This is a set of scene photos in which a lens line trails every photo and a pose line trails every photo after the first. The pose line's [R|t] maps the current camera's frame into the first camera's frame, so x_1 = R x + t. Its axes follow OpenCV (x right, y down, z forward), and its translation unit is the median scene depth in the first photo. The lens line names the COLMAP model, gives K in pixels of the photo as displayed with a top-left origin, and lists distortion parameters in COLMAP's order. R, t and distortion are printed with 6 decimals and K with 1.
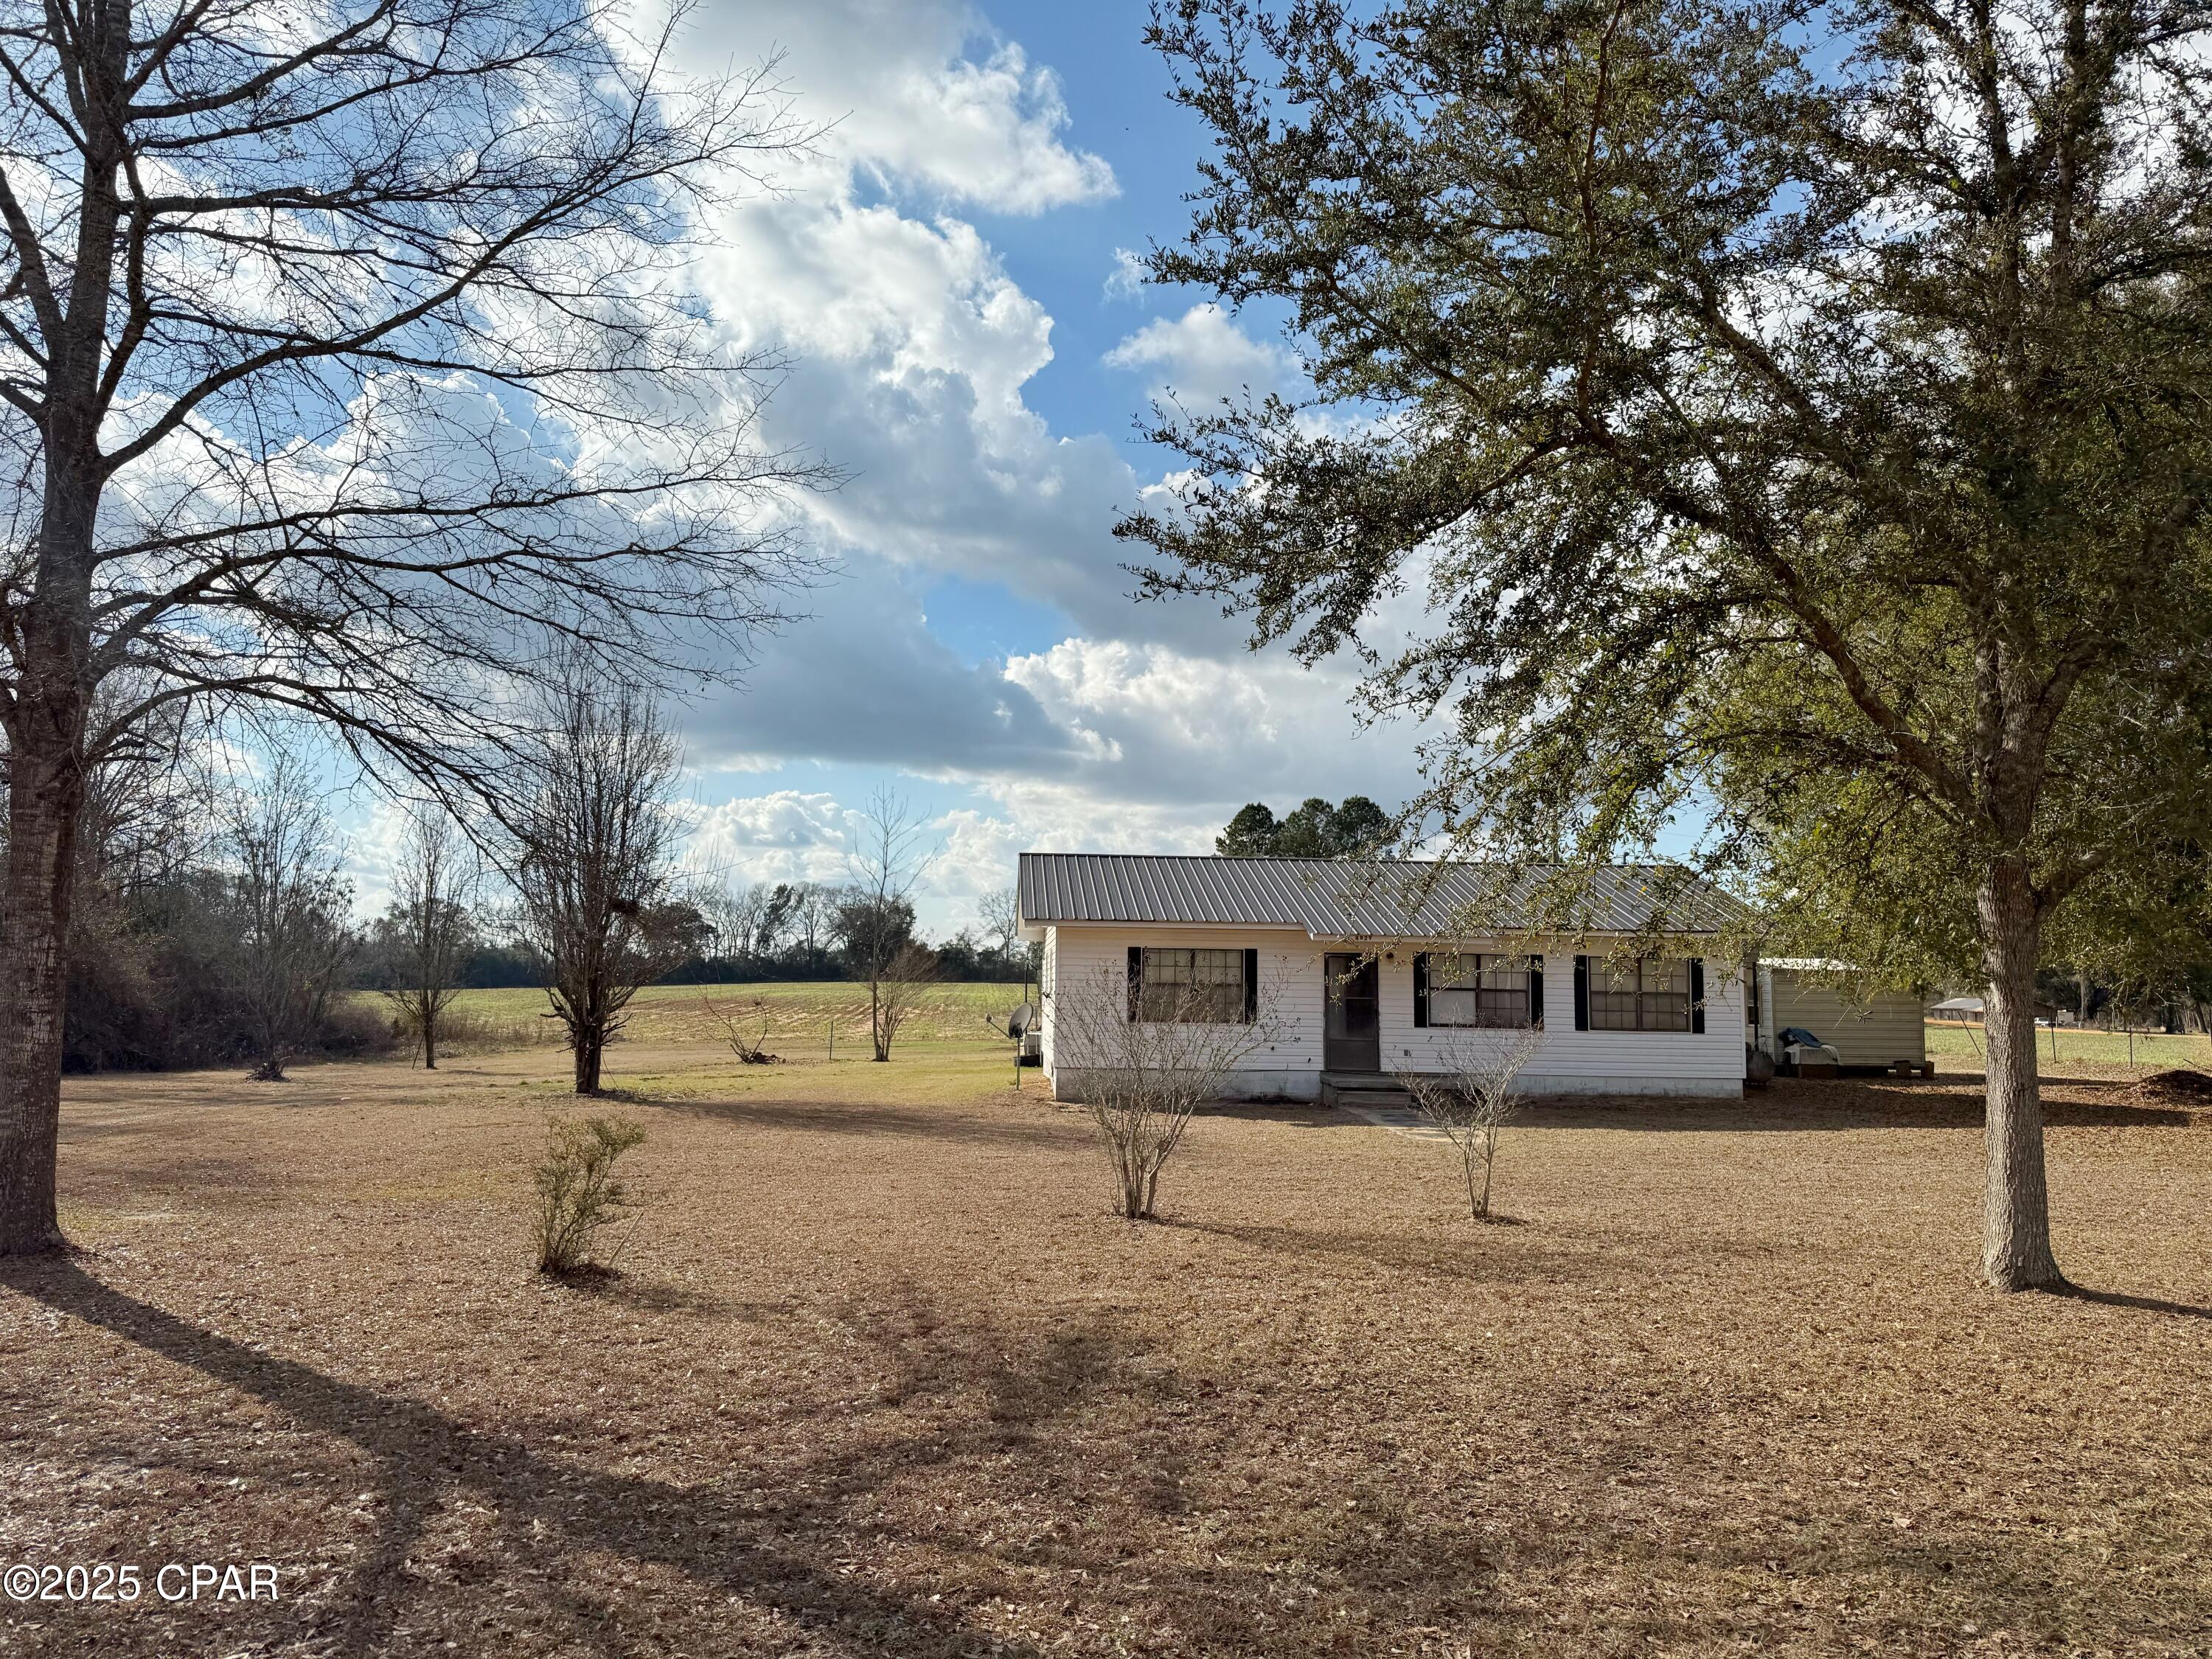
lens RADIAL K [[1550.7, 0, 1106.6], [0, 1550.7, 838.3], [0, 0, 1]] dist [0.042892, -0.042320]
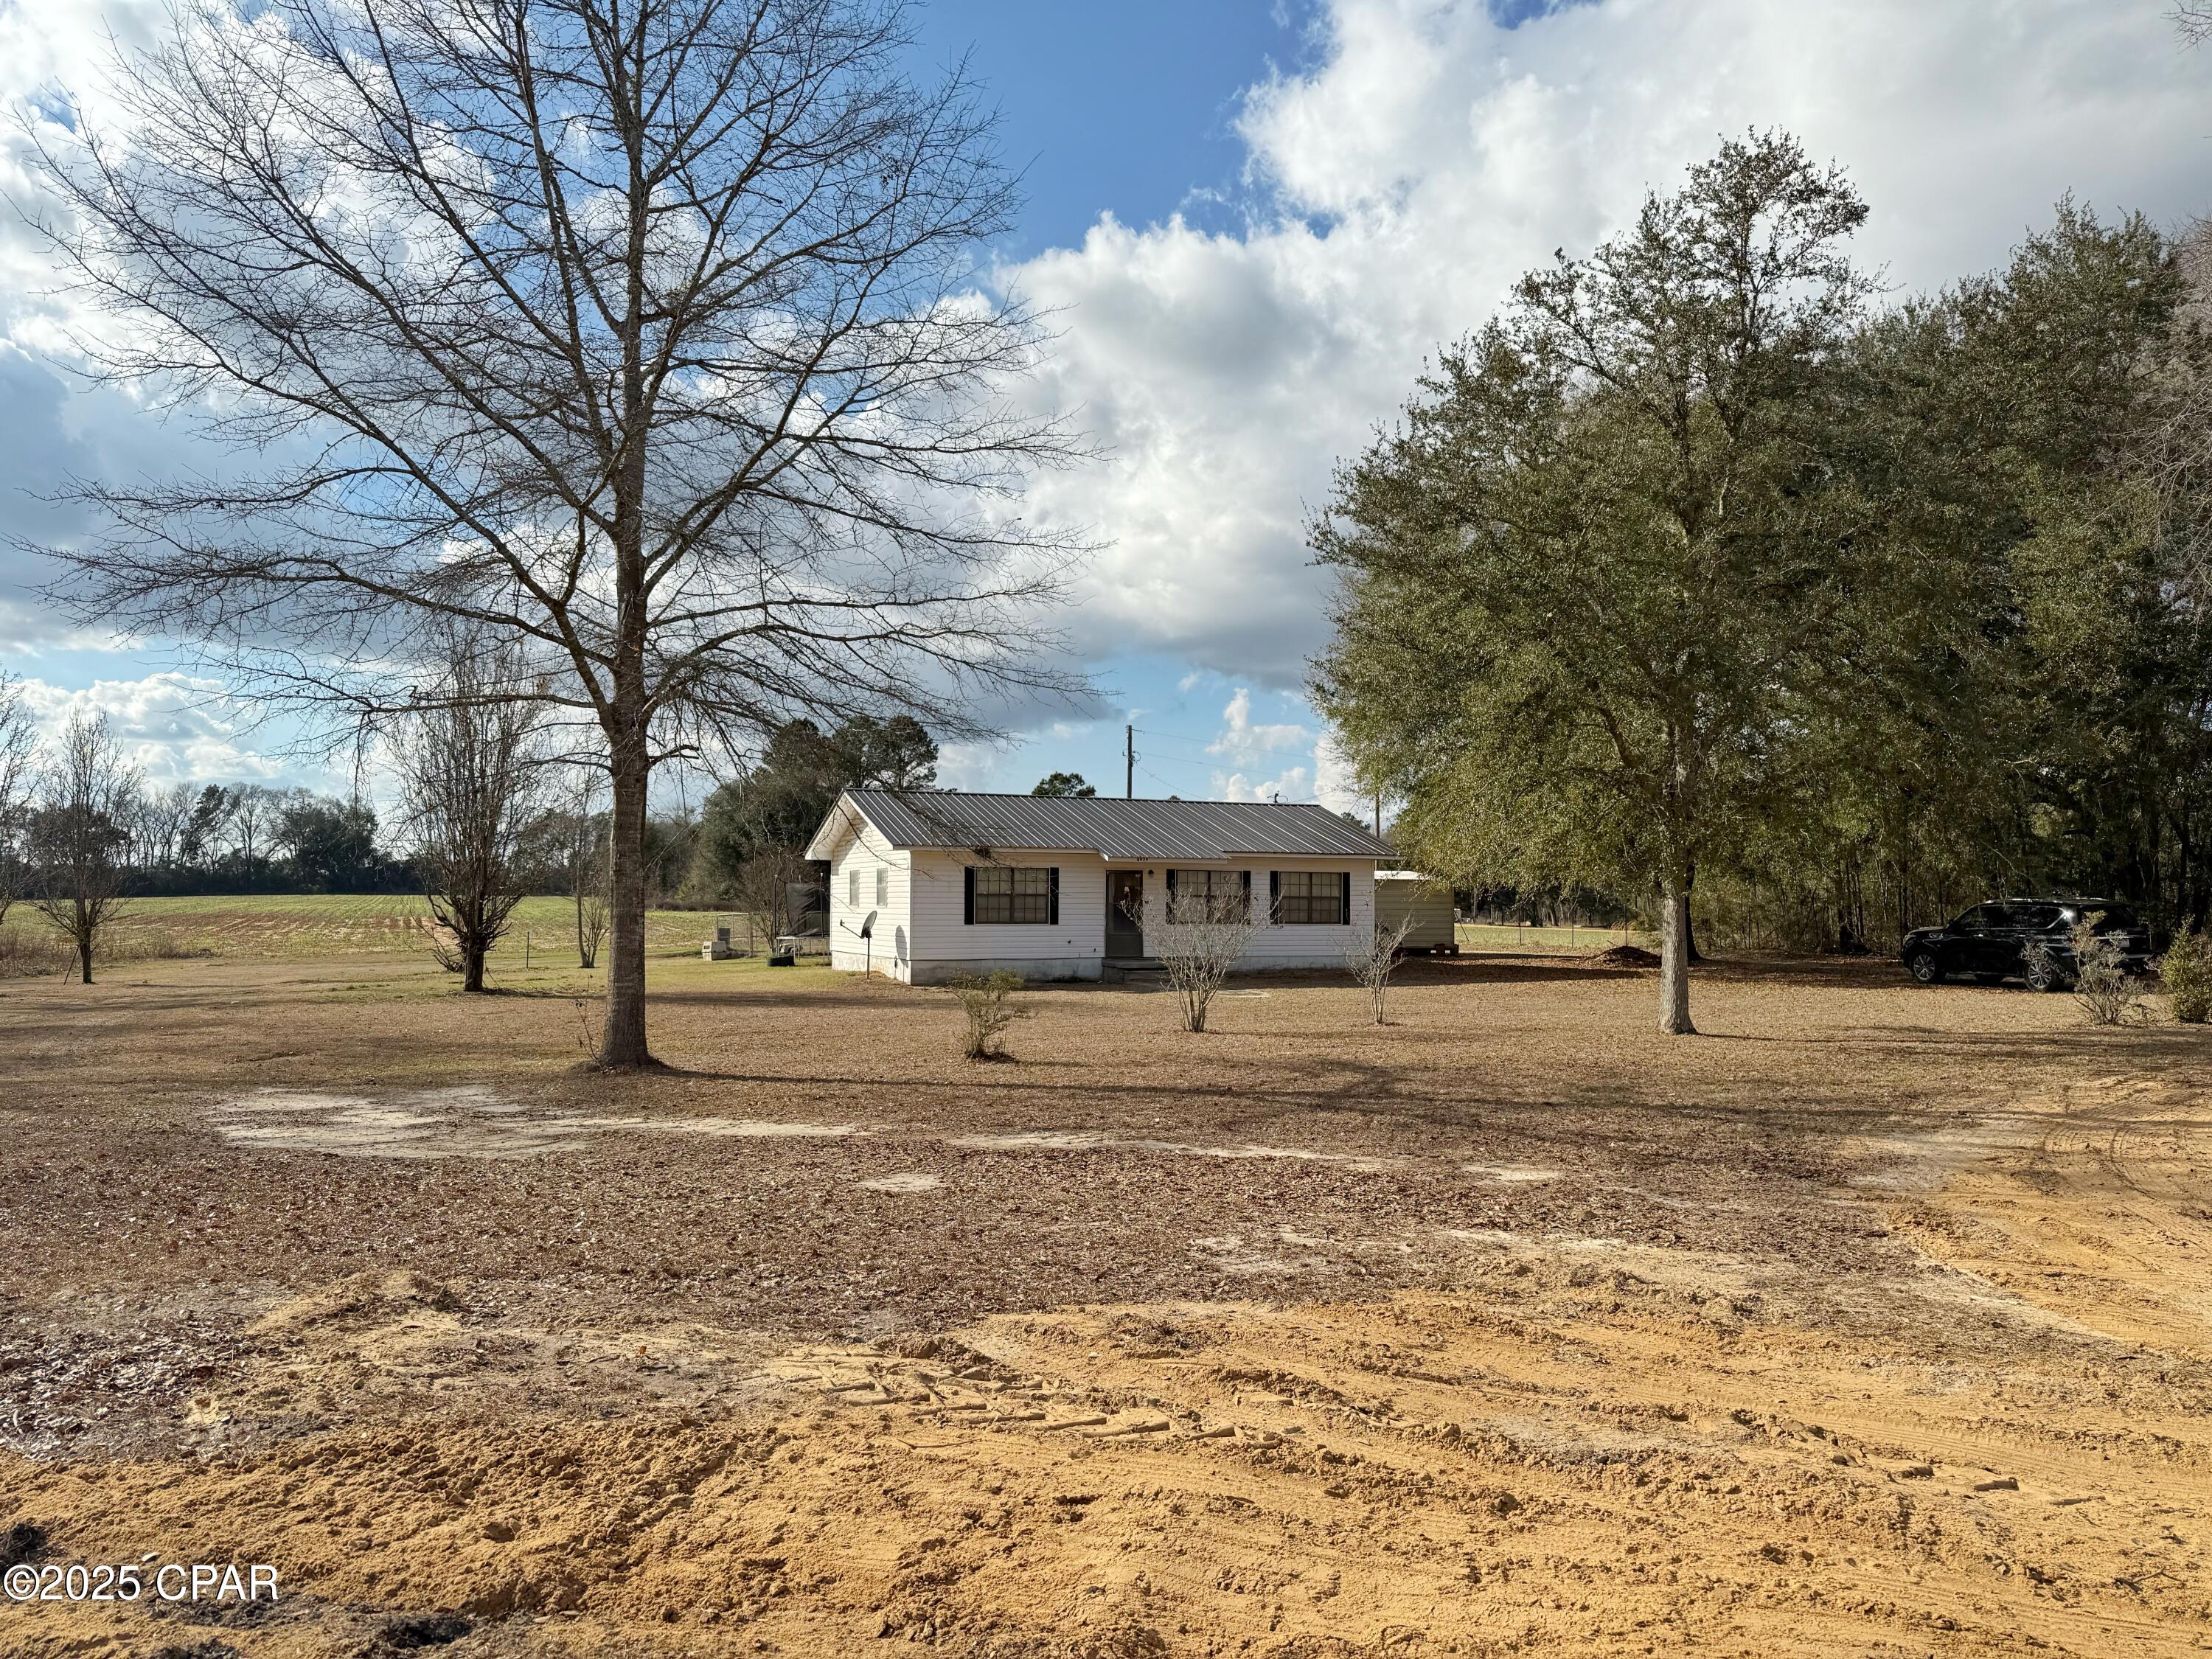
lens RADIAL K [[1550.7, 0, 1102.9], [0, 1550.7, 828.7], [0, 0, 1]] dist [0.042892, -0.042320]
pose [[0.943511, 0.007352, 0.331258, -0.302492], [-0.024804, 0.998516, 0.048486, -0.026380], [-0.330410, -0.053963, 0.942293, -0.257470]]
